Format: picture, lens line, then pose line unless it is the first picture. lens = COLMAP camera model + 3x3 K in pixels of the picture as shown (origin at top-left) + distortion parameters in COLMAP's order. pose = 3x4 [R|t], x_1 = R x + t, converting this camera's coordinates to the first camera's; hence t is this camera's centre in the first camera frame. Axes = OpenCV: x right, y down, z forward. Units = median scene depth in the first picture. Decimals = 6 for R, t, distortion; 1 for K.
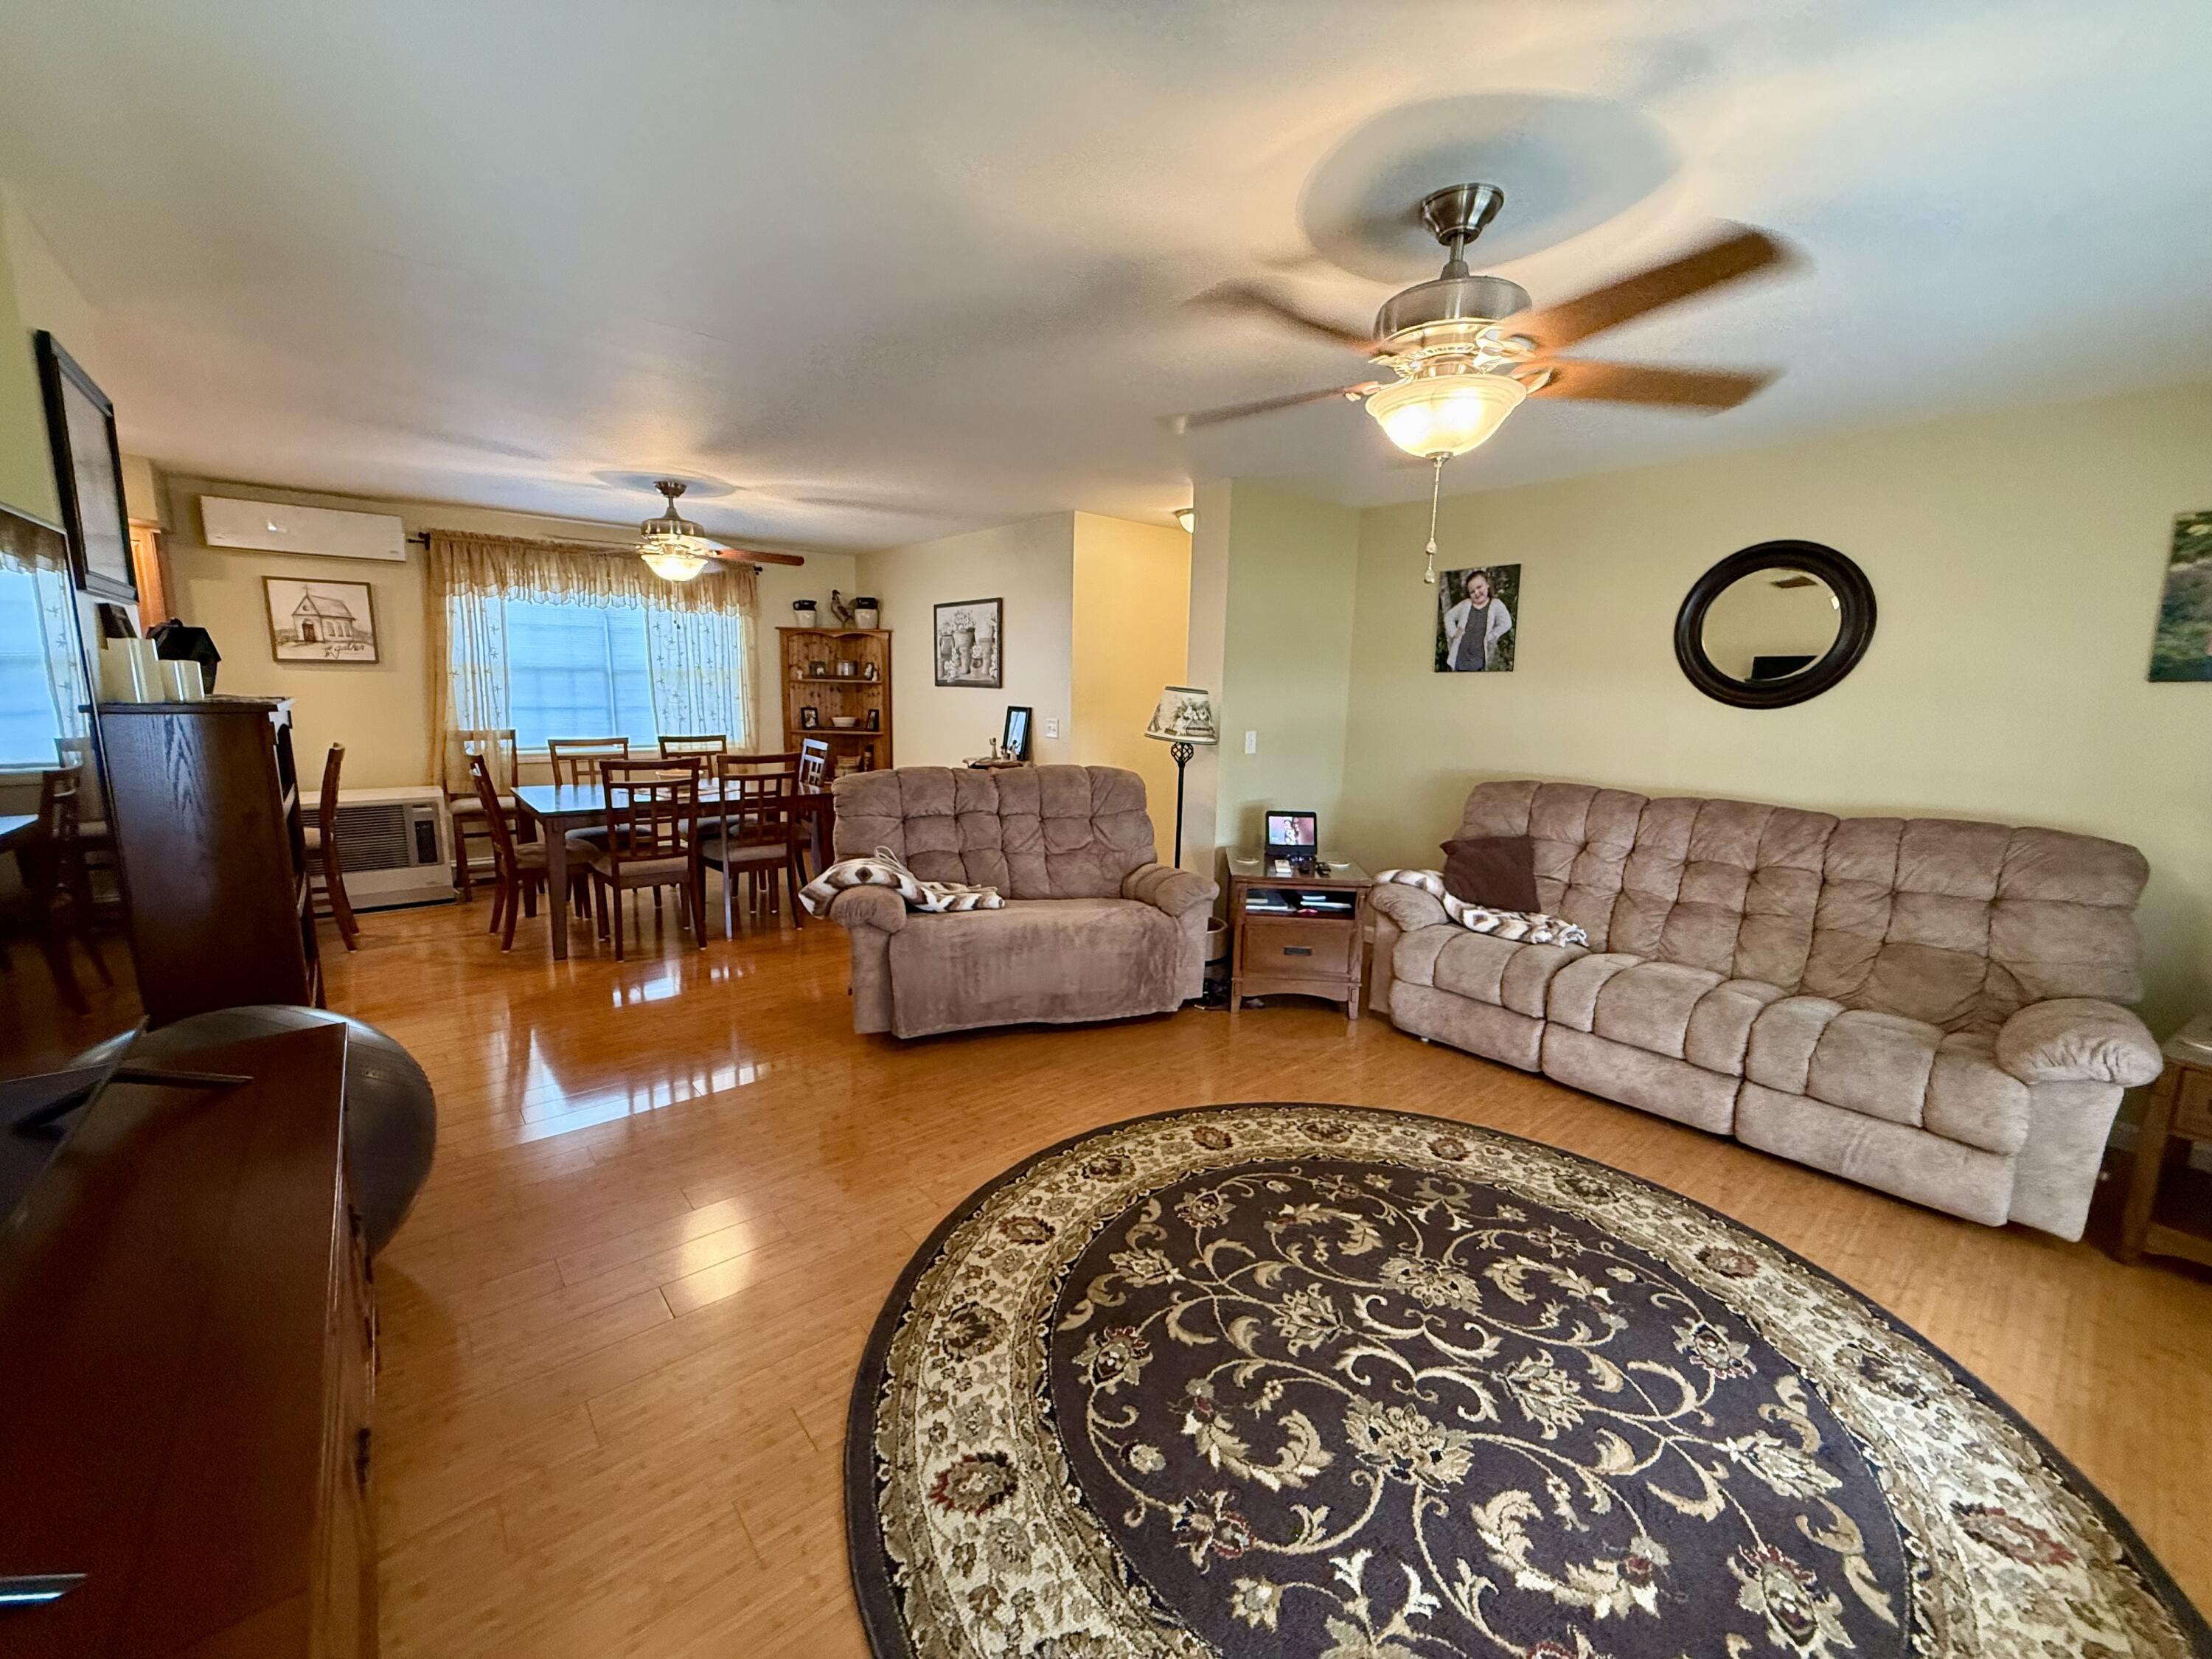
lens RADIAL K [[897.8, 0, 1109.5], [0, 897.8, 825.8], [0, 0, 1]] dist [0.004964, 0.000861]
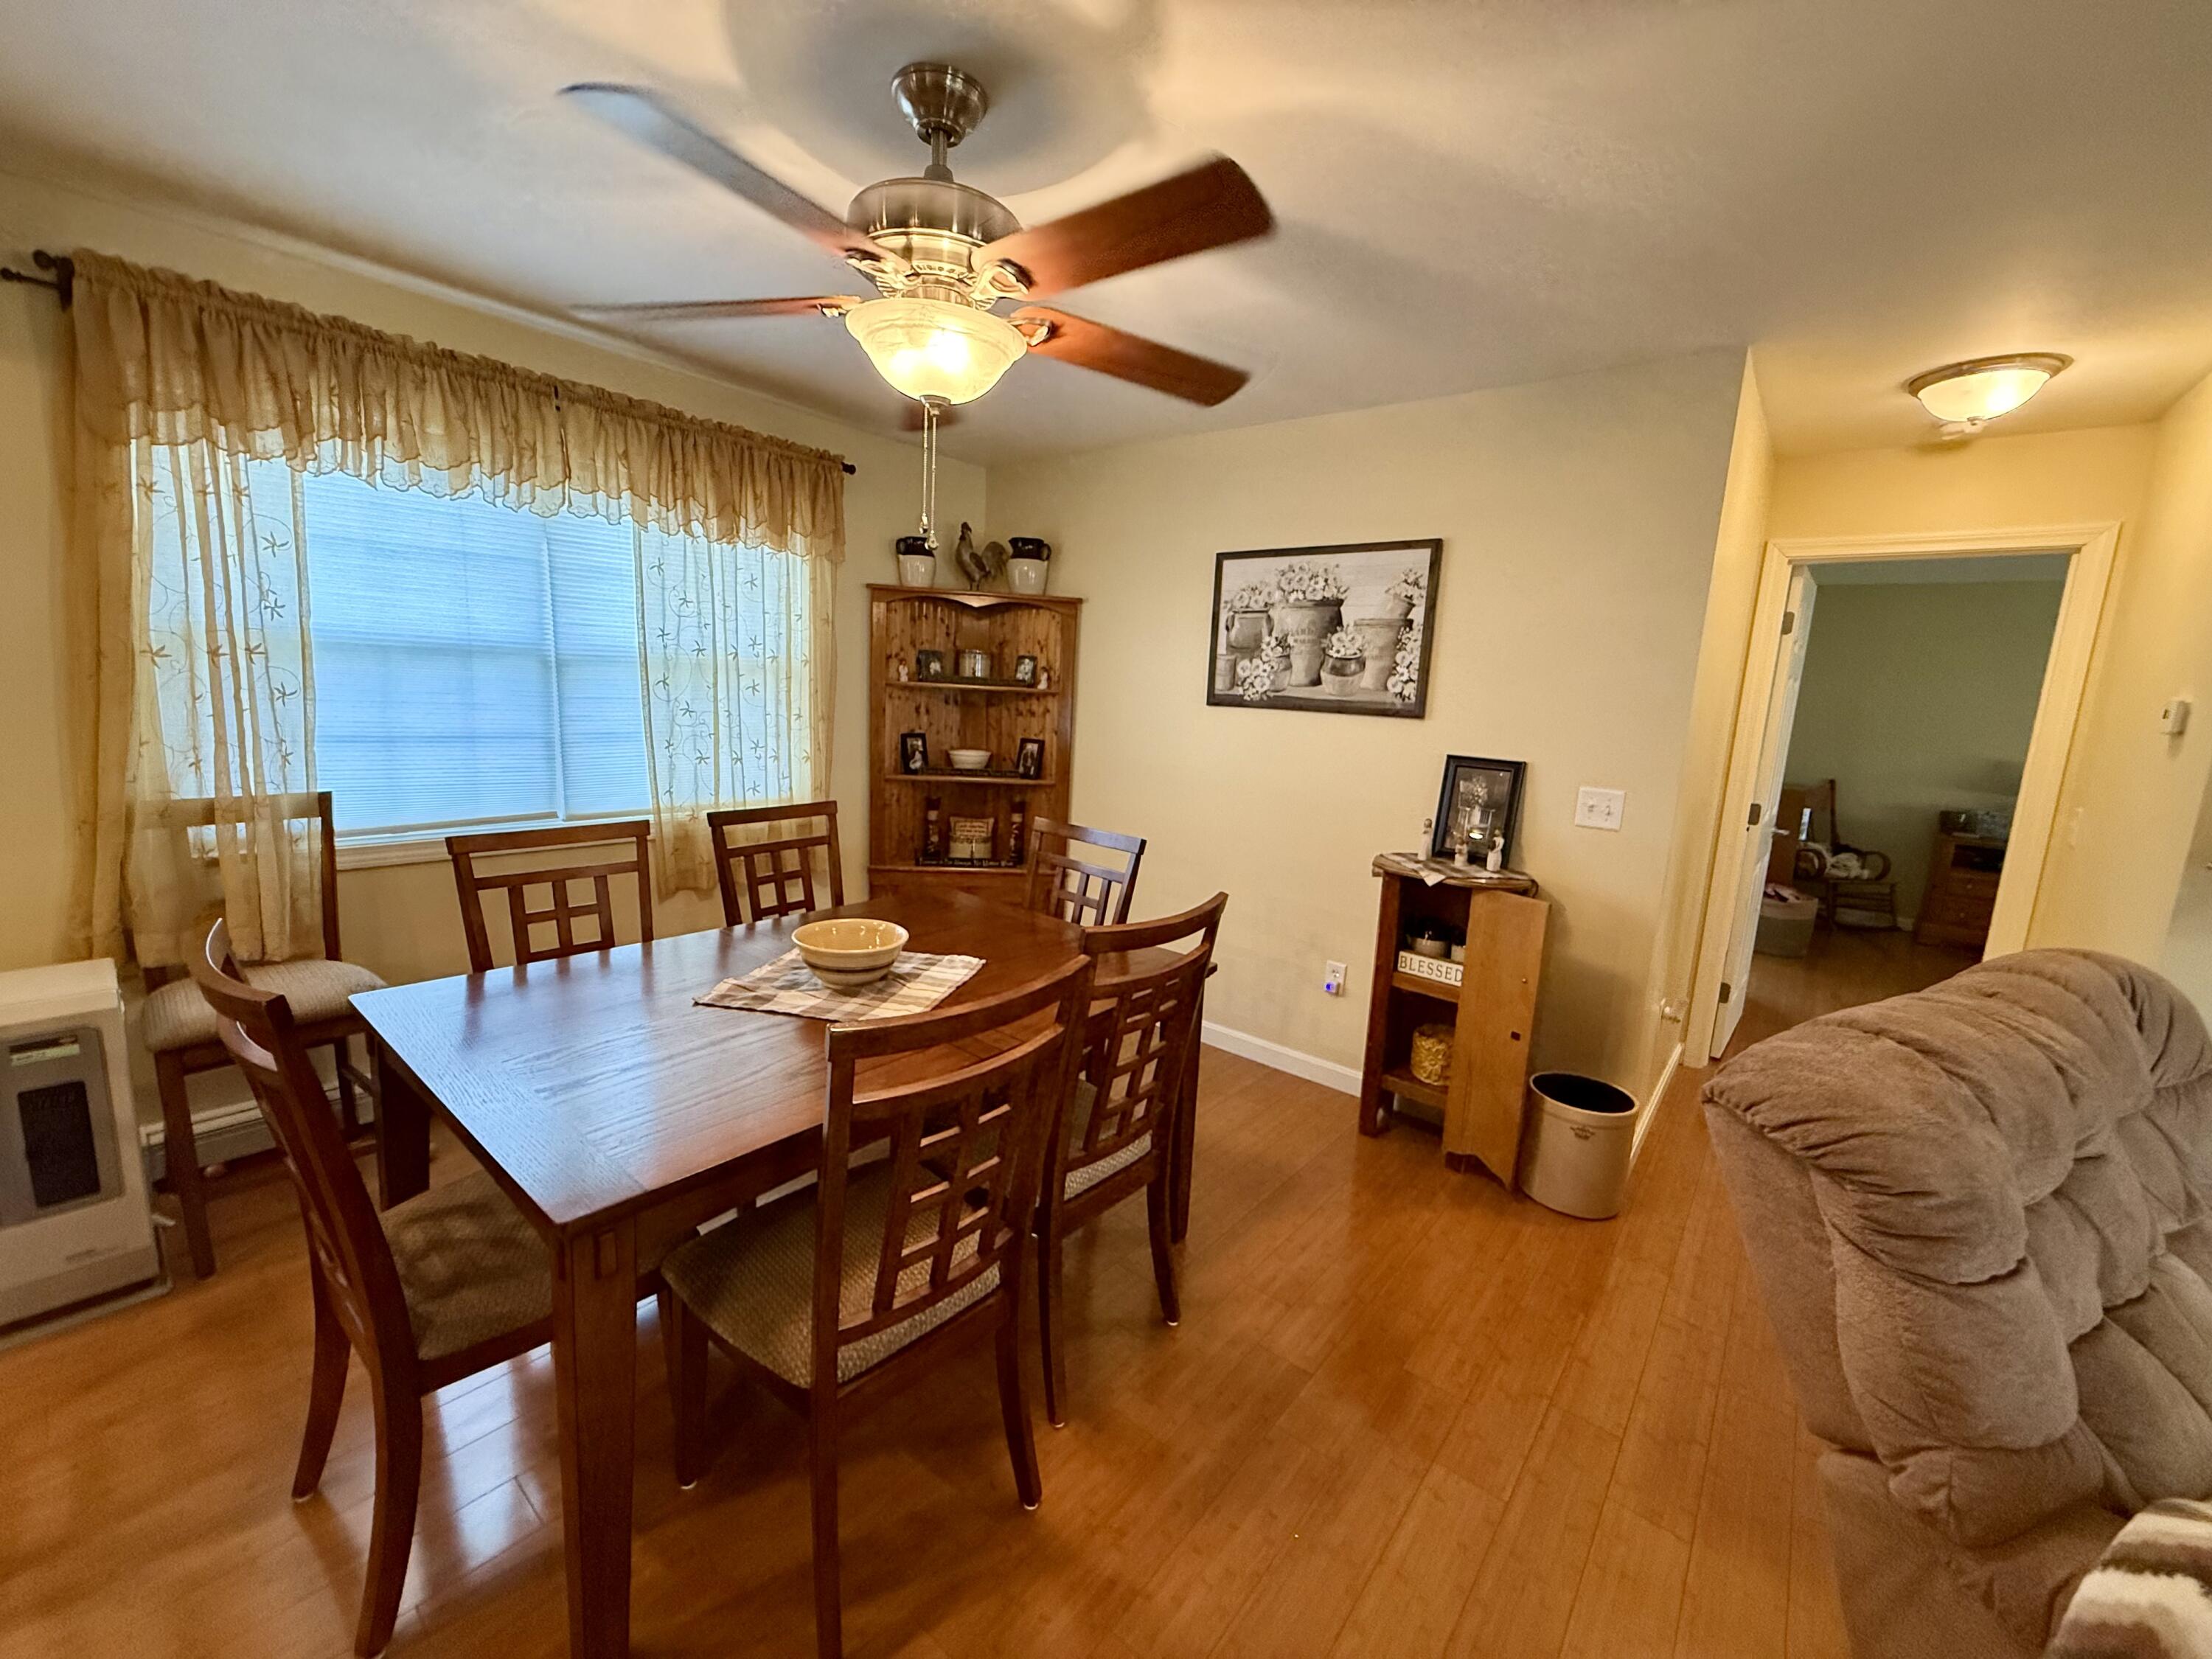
lens RADIAL K [[897.8, 0, 1107.0], [0, 897.8, 825.4], [0, 0, 1]] dist [0.004964, 0.000861]
pose [[0.983393, 0.000138, 0.181488, -0.385644], [-0.001079, 0.999986, 0.005086, -0.094595], [-0.181485, -0.005197, 0.983380, 0.528804]]
